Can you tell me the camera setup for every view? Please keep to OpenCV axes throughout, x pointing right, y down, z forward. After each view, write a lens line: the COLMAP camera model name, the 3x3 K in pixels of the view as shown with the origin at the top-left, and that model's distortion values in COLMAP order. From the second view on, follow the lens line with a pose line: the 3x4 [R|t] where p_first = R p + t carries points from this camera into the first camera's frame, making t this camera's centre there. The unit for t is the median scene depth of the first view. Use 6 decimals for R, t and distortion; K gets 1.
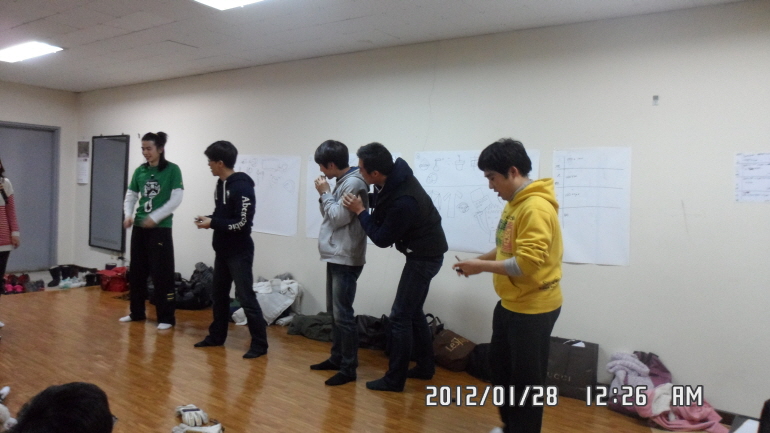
lens RADIAL K [[599.8, 0, 375.7], [0, 599.8, 217.8], [0, 0, 1]] dist [-0.082740, 0.107556]
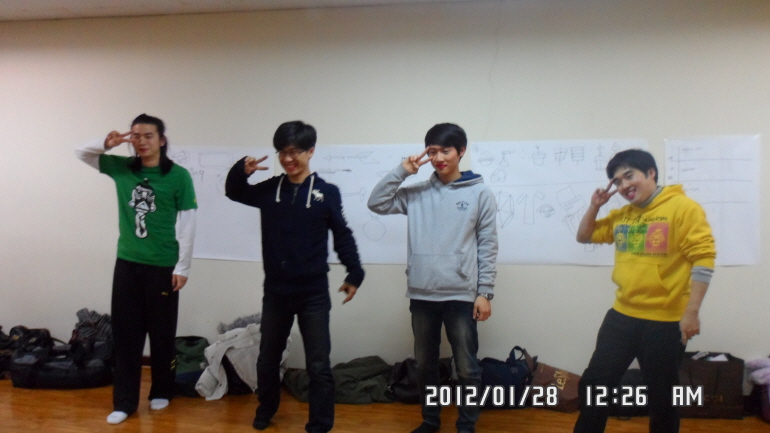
lens RADIAL K [[597.2, 0, 332.5], [0, 597.2, 214.7], [0, 0, 1]] dist [-0.072248, -0.000731]
pose [[0.895482, -0.060823, 0.440922, -0.387431], [0.052599, 0.998139, 0.030864, -0.043259], [-0.441978, -0.004446, 0.897015, 0.336902]]
